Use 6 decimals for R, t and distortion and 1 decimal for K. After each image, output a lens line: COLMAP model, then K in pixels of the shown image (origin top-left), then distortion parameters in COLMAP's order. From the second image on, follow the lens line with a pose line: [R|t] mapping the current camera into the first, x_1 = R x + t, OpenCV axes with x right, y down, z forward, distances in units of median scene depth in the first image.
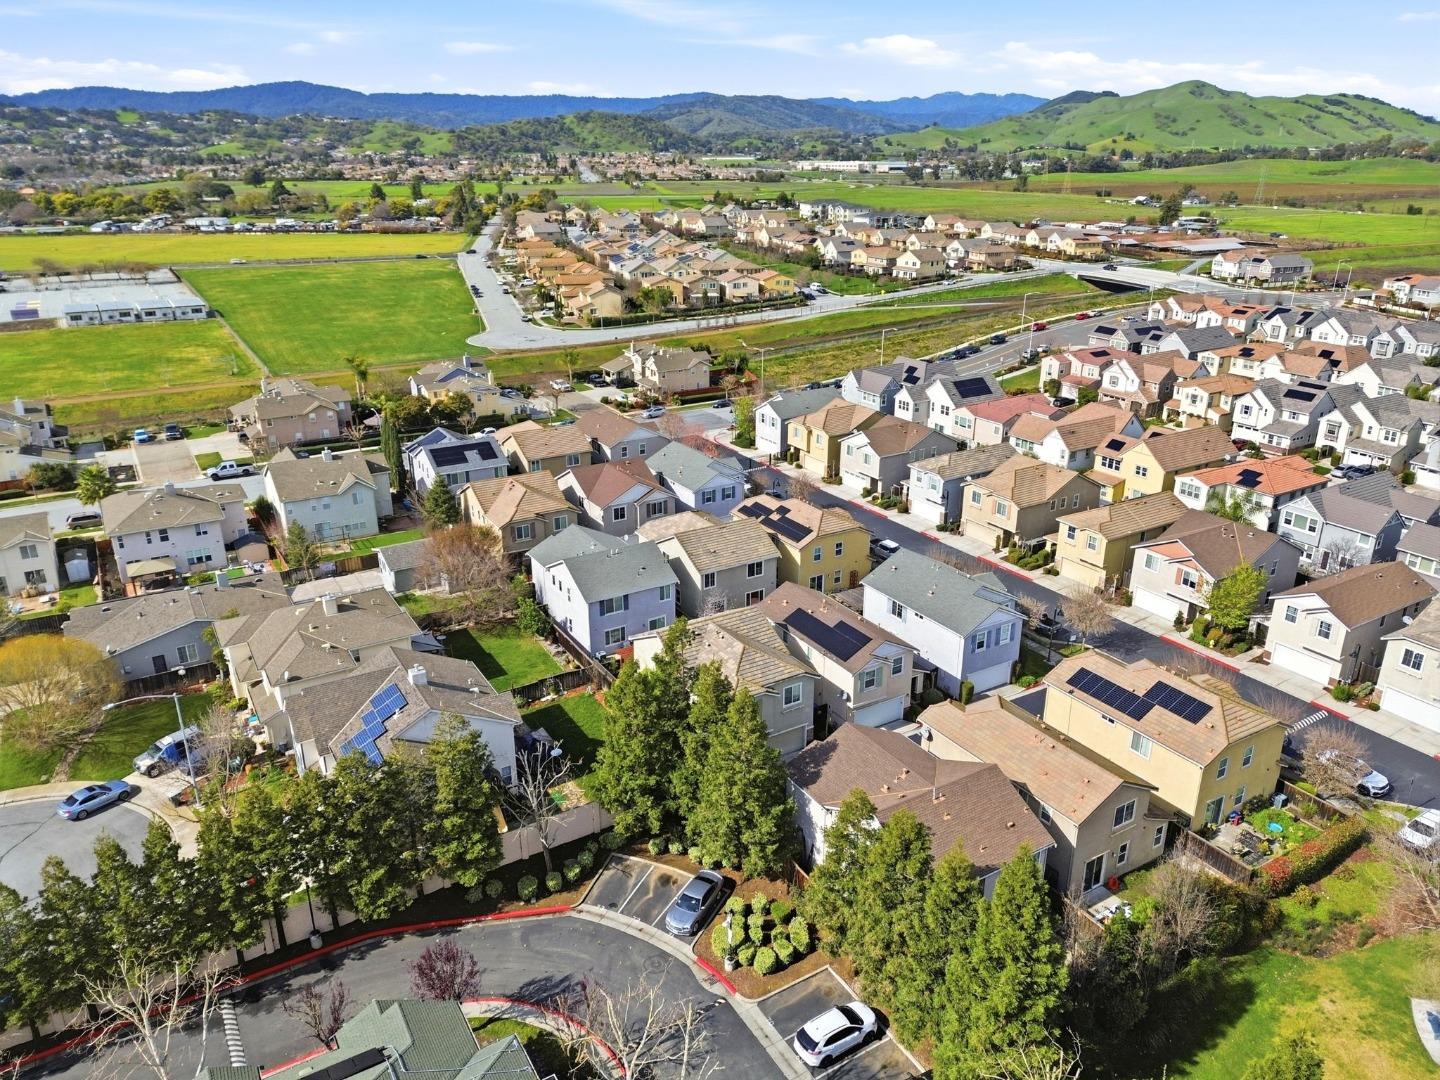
lens RADIAL K [[1017.7, 0, 720.6], [0, 1017.7, 534.2], [0, 0, 1]] dist [0.061415, -0.052957]
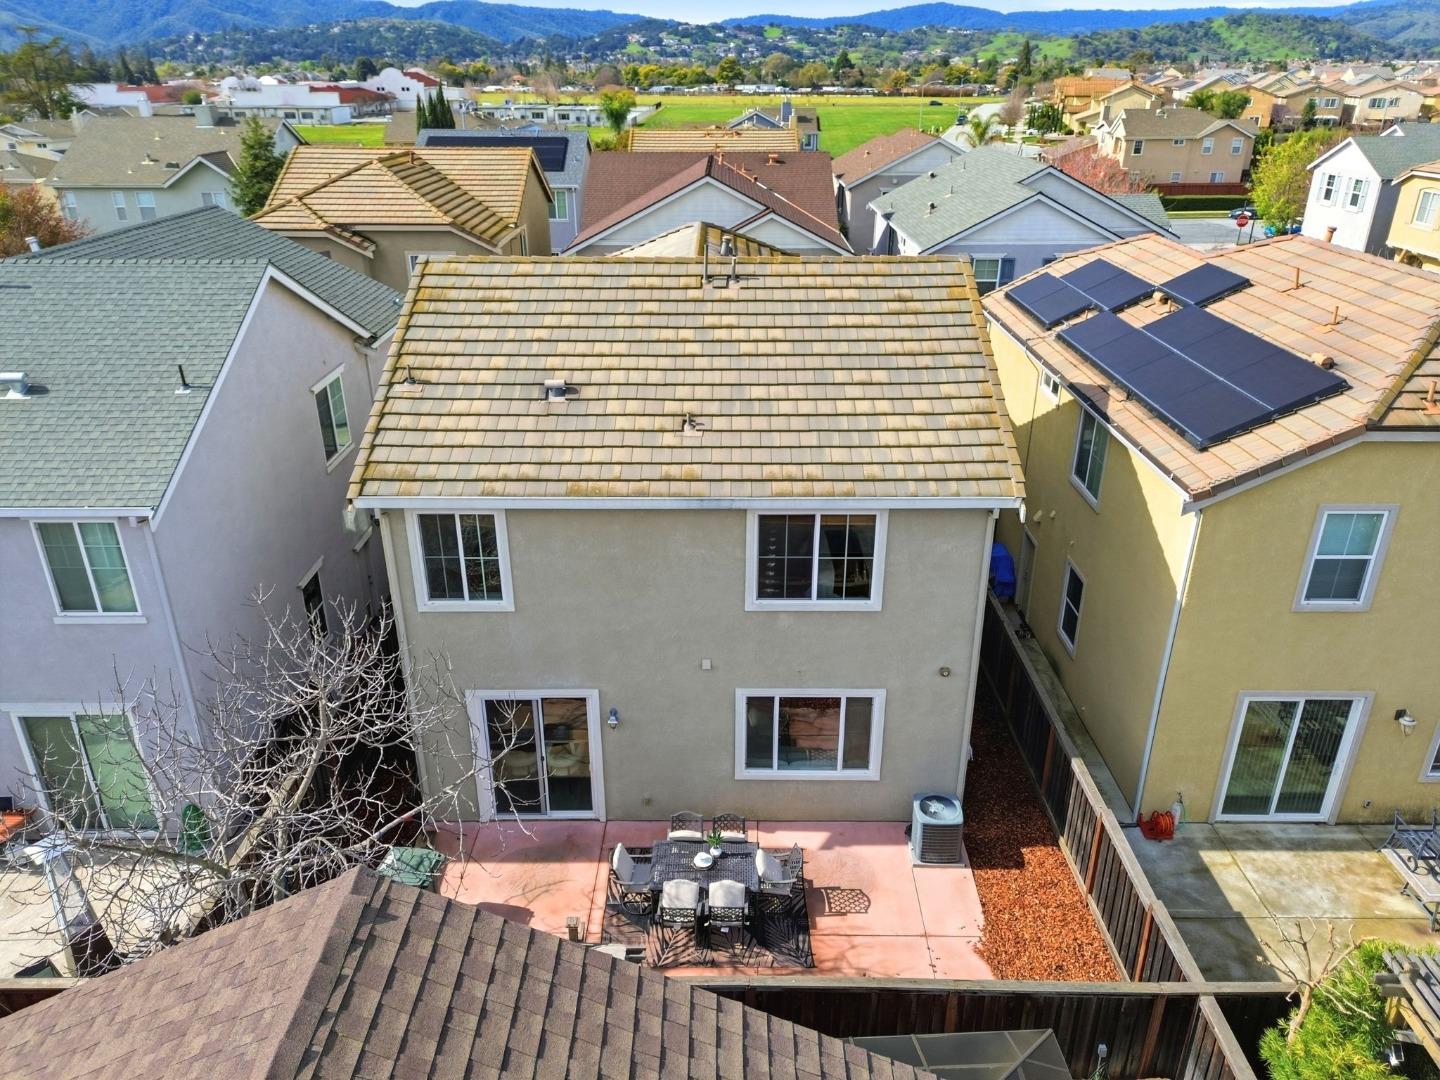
lens RADIAL K [[1017.7, 0, 719.7], [0, 1017.7, 541.4], [0, 0, 1]] dist [0.061415, -0.052957]
pose [[0.853170, 0.217177, -0.474272, 0.034240], [-0.184369, 0.976071, 0.115297, 0.006505], [0.487963, -0.010927, 0.872796, 0.320277]]
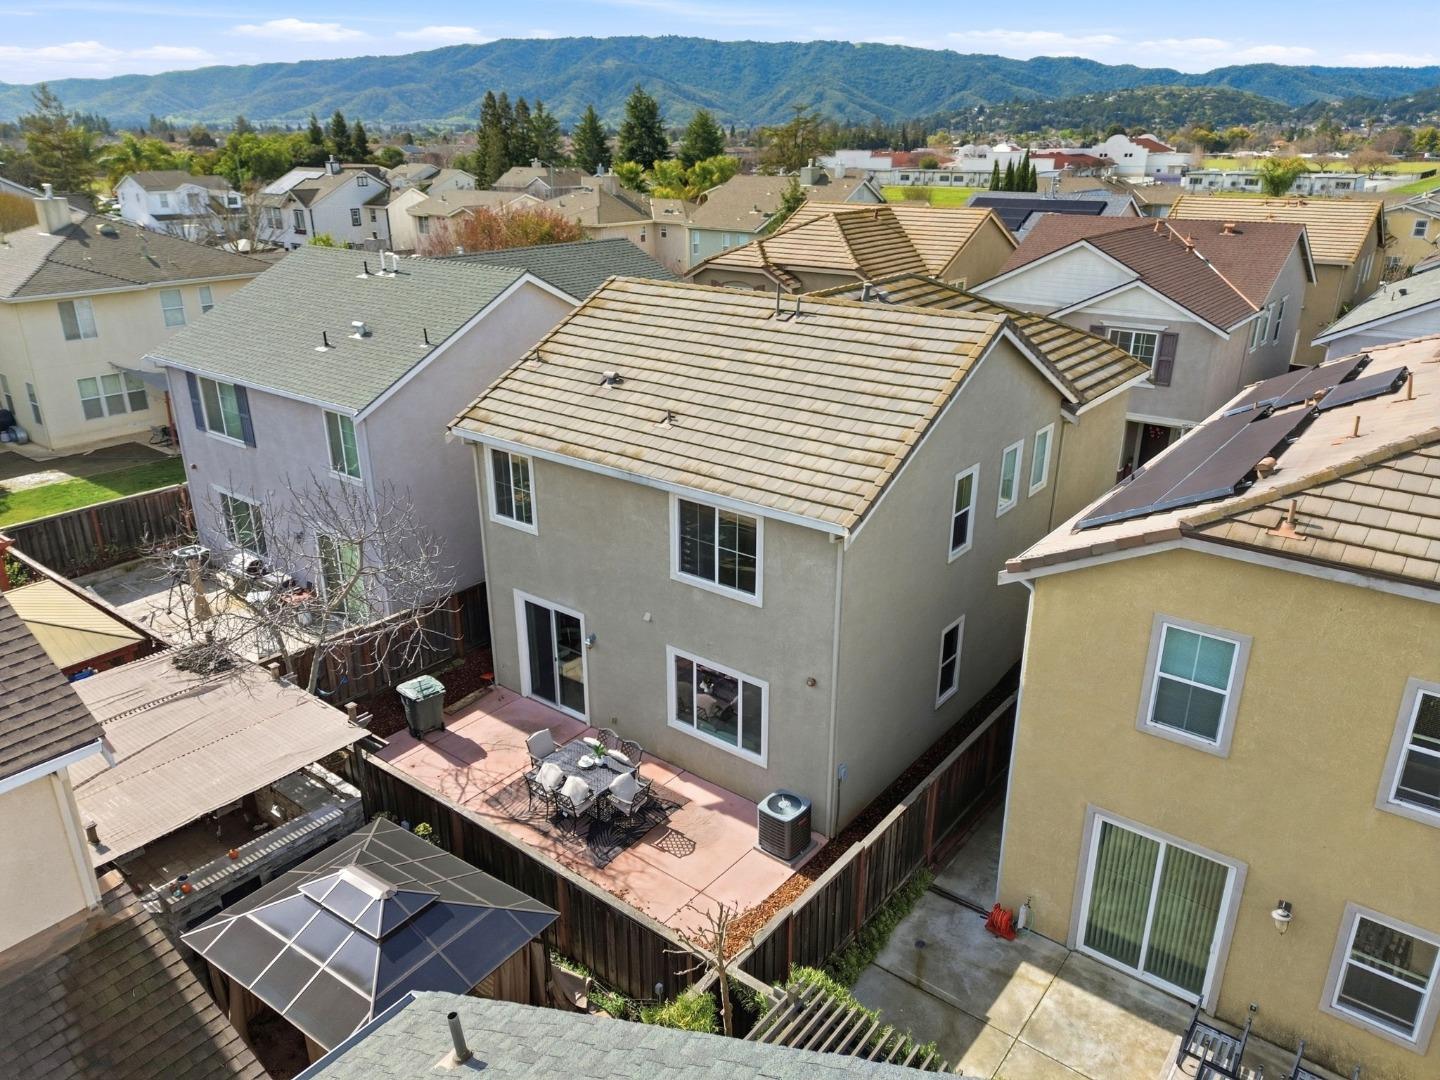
lens RADIAL K [[1017.7, 0, 720.7], [0, 1017.7, 543.7], [0, 0, 1]] dist [0.061415, -0.052957]
pose [[0.354934, 0.345408, -0.868743, 0.068761], [-0.332630, 0.915096, 0.227939, -0.002148], [0.873716, 0.208067, 0.439692, 0.342948]]
